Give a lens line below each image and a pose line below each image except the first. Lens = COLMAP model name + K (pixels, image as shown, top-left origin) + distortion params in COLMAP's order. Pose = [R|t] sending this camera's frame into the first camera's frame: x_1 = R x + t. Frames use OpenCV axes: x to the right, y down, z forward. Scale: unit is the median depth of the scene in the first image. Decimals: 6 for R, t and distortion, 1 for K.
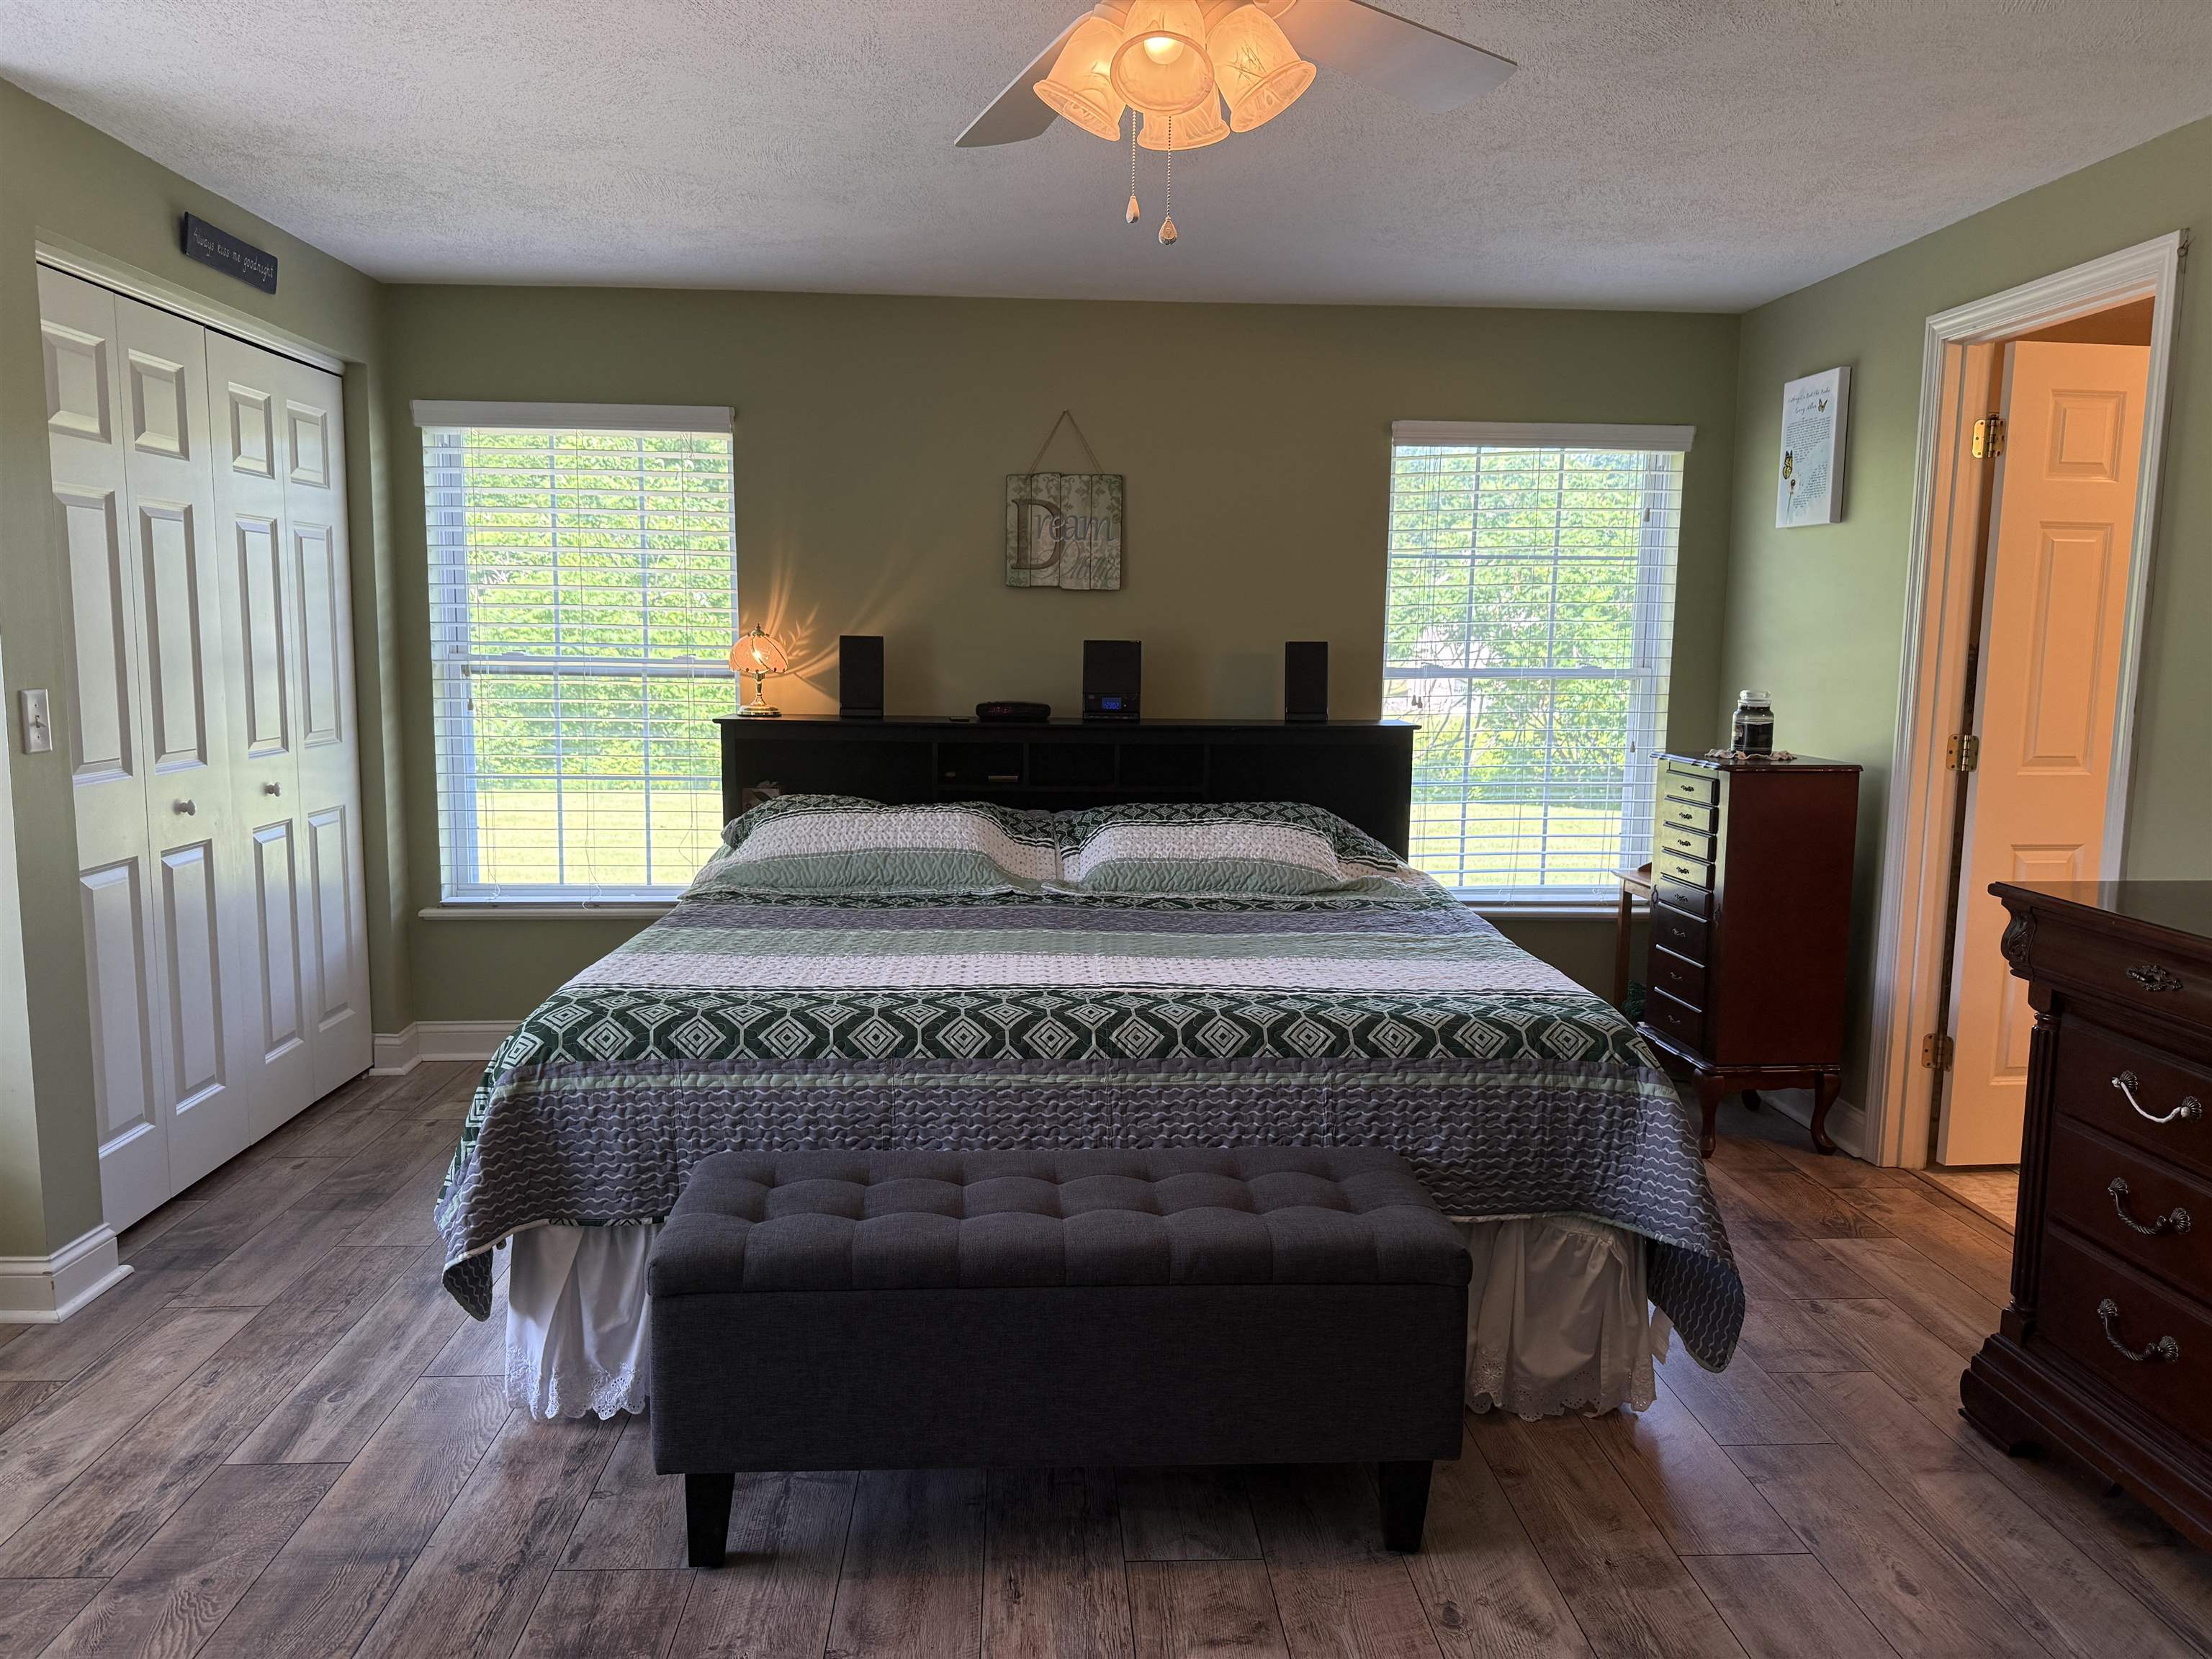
lens RADIAL K [[1547.5, 0, 1102.1], [0, 1547.5, 830.0], [0, 0, 1]] dist [0.141866, -0.230446]
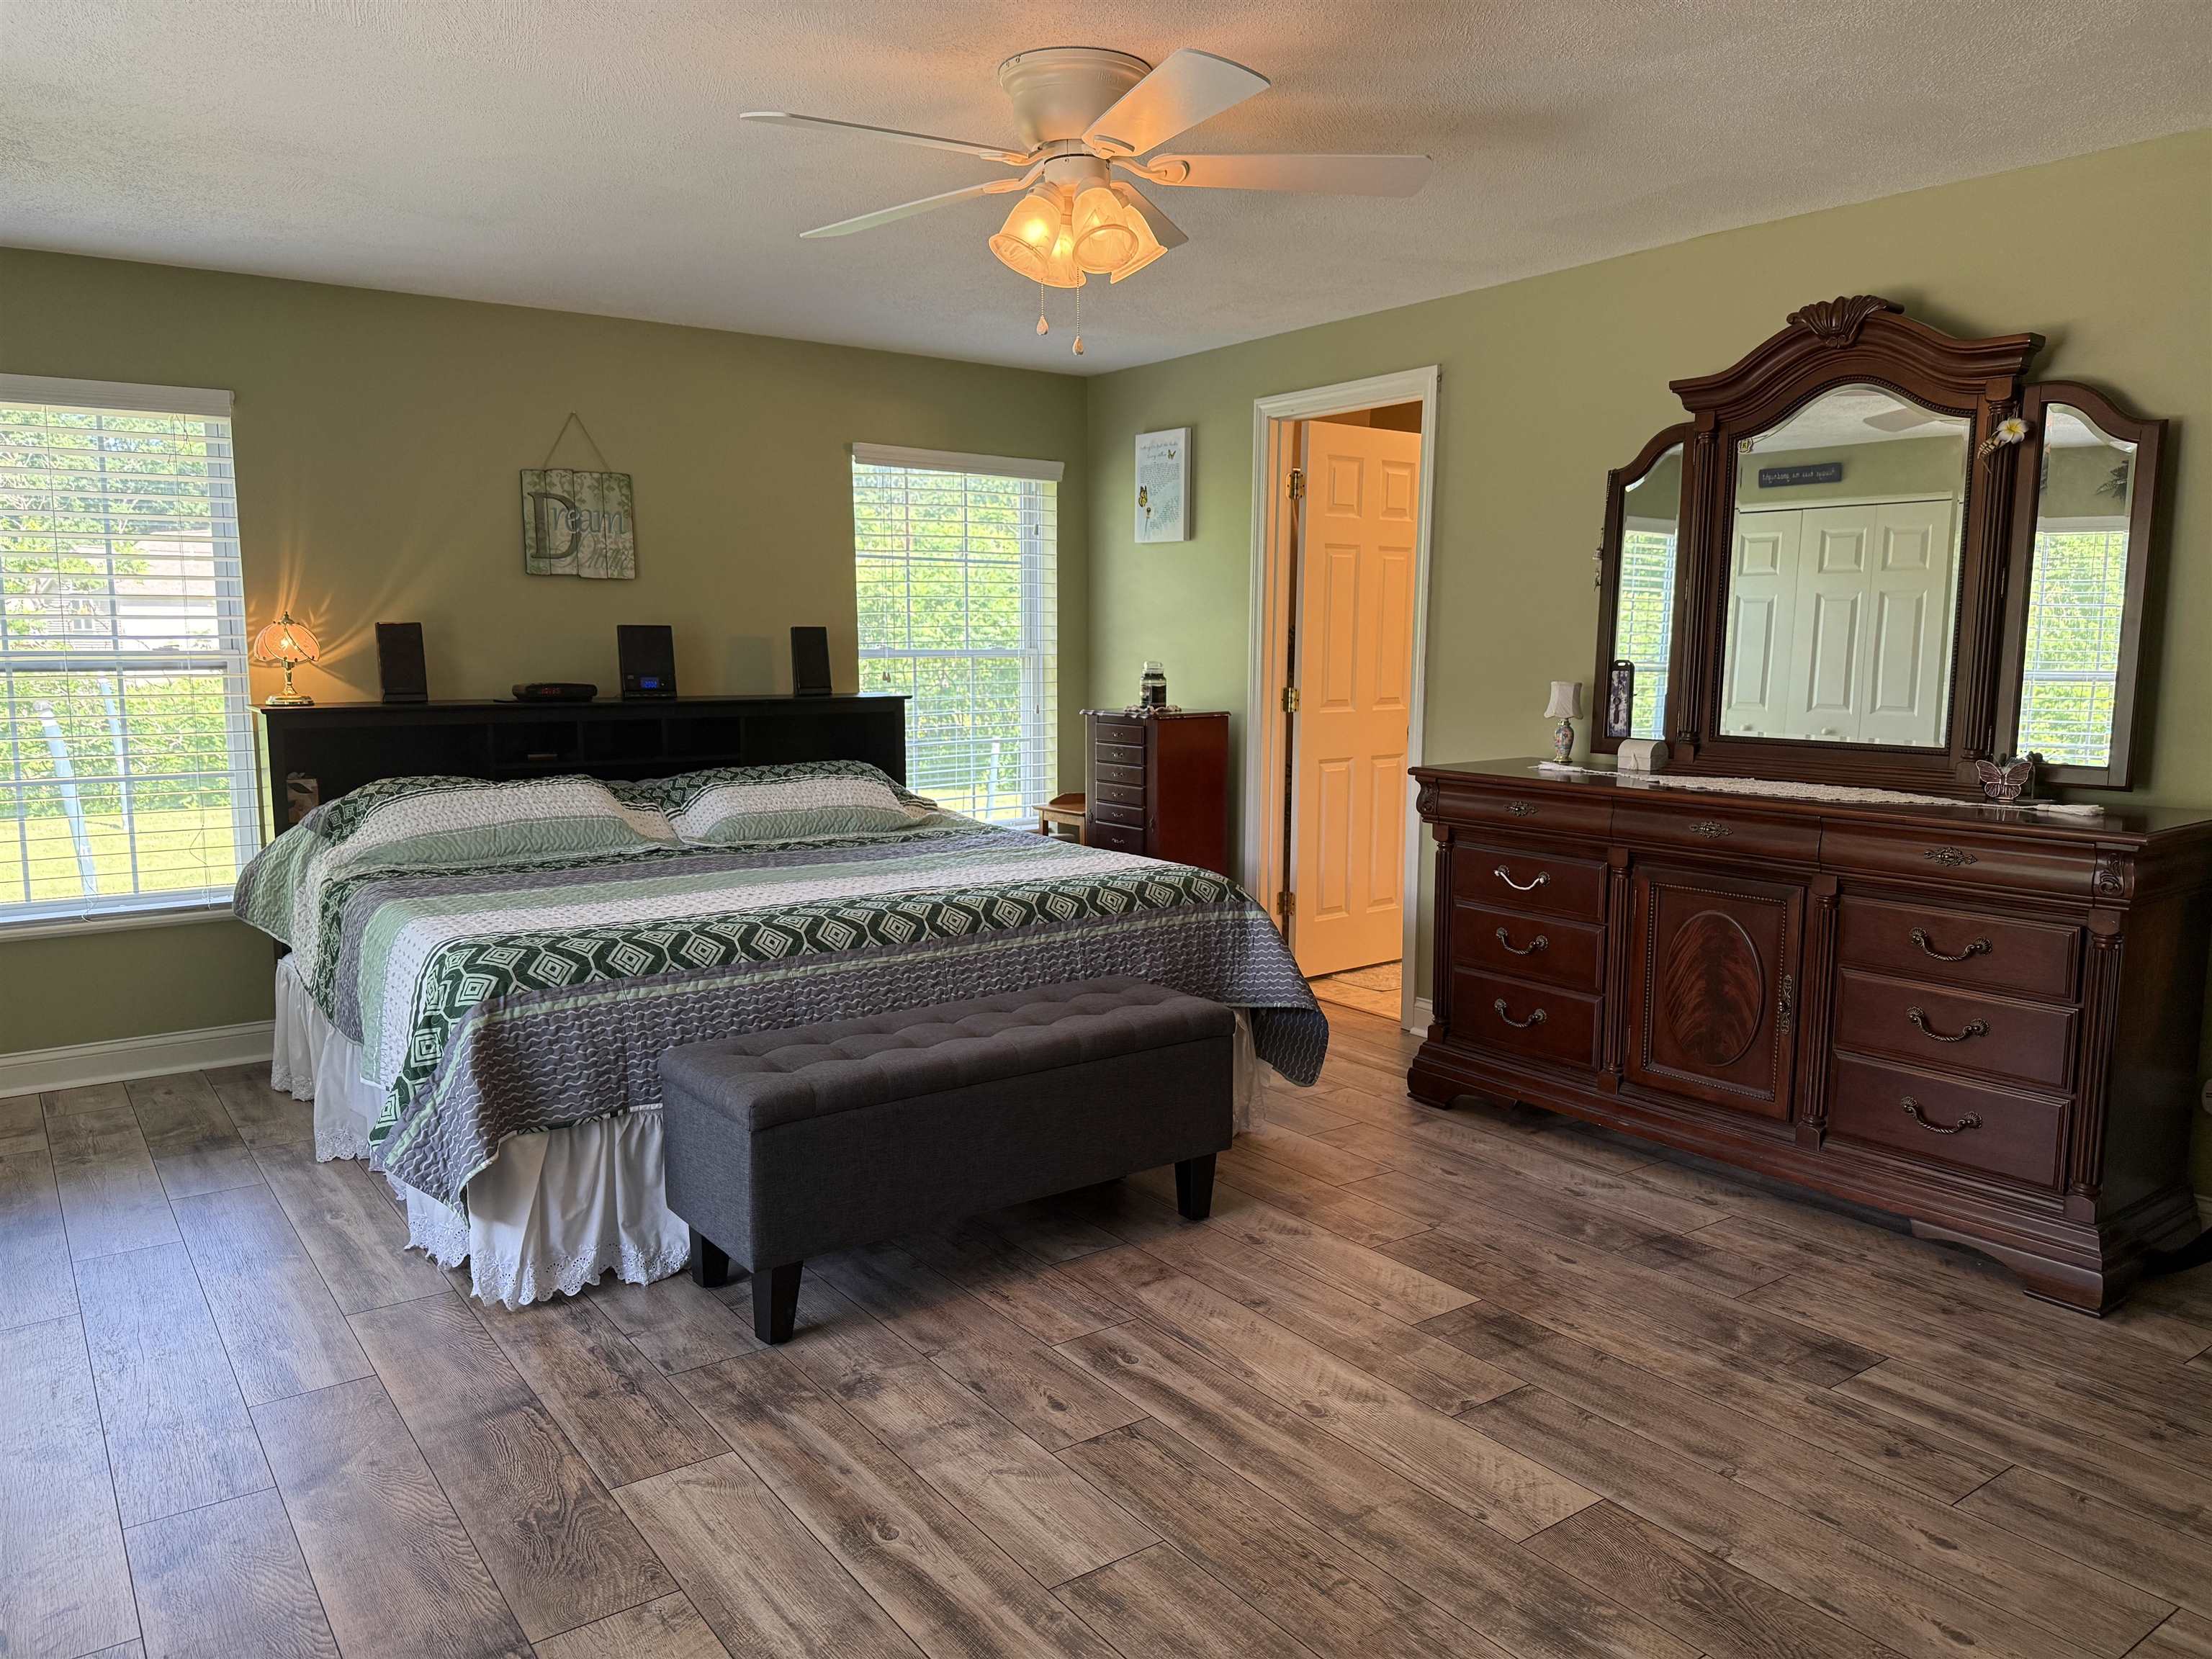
lens RADIAL K [[1551.2, 0, 1108.5], [0, 1551.2, 854.0], [0, 0, 1]] dist [0.092559, -0.125821]
pose [[0.835314, -0.087372, 0.542785, -0.583806], [0.076957, 0.996153, 0.041919, 0.031350], [-0.544360, 0.006755, 0.838825, -0.189458]]
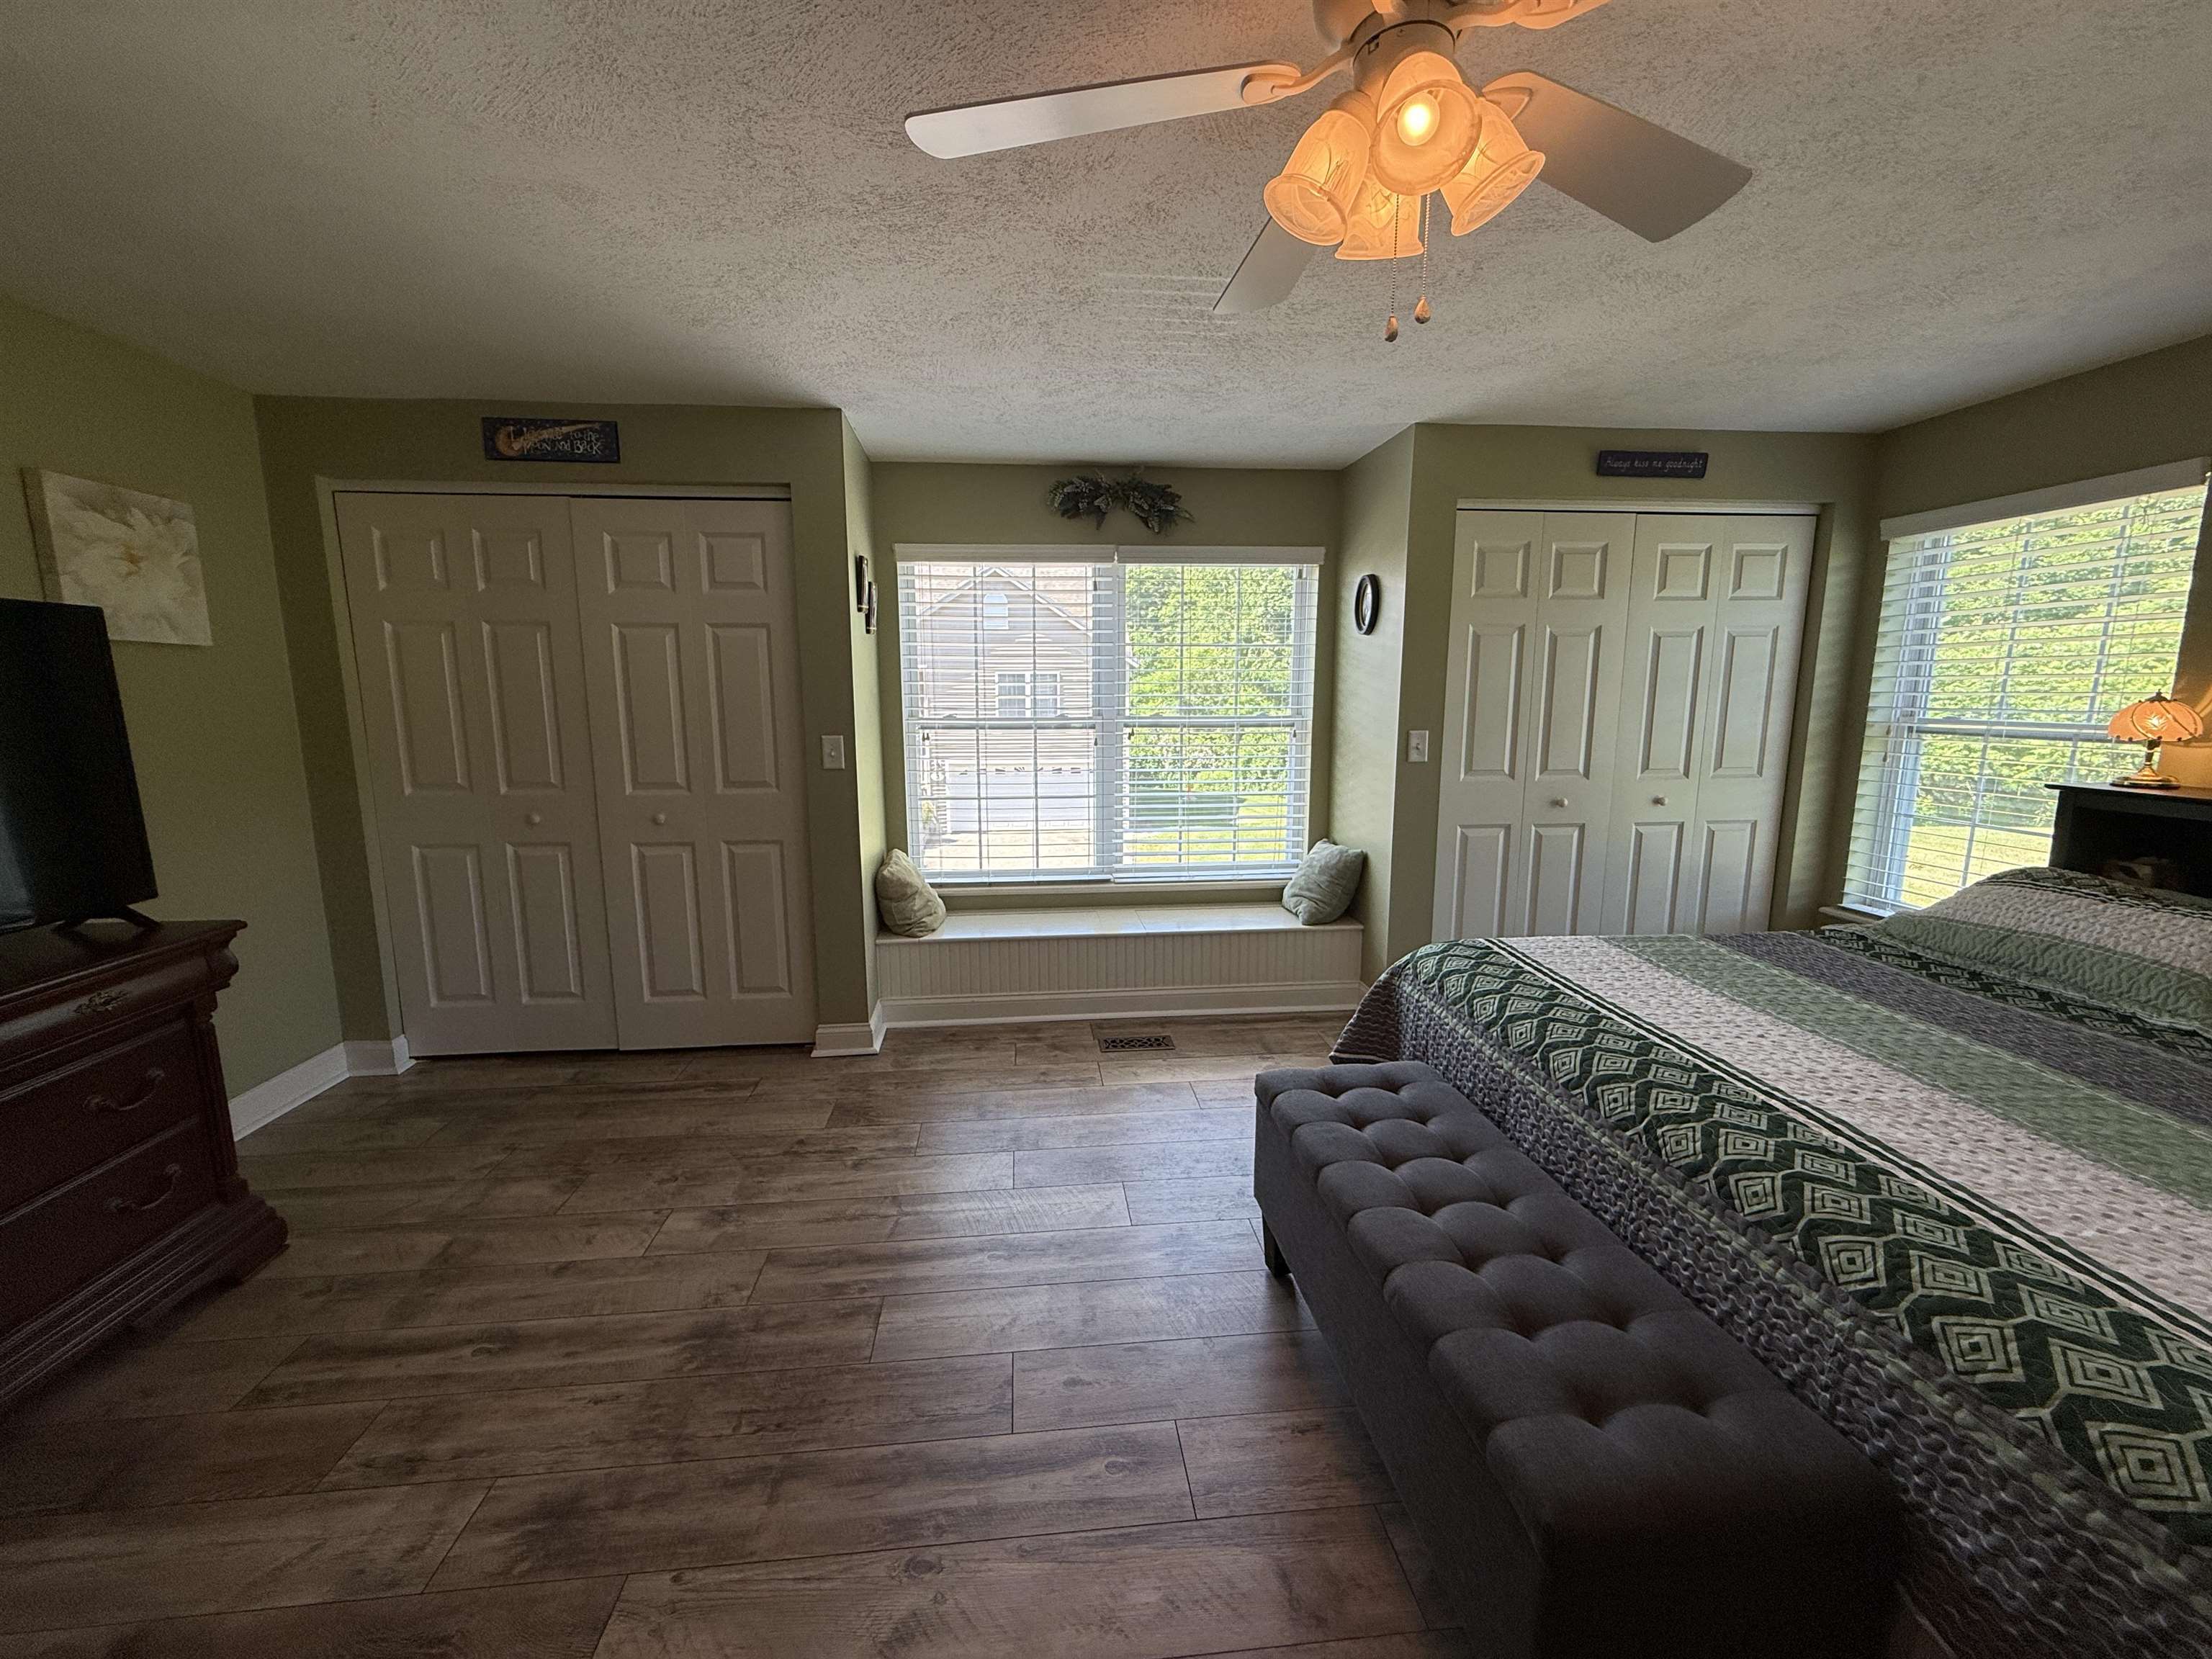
lens RADIAL K [[880.3, 0, 1089.3], [0, 880.3, 823.8], [0, 0, 1]] dist [-0.002460, -0.000571]
pose [[0.028234, 0.137912, -0.990042, 0.502510], [-0.117612, 0.984016, 0.133719, -0.081601], [0.992658, 0.112666, 0.044003, 0.606000]]
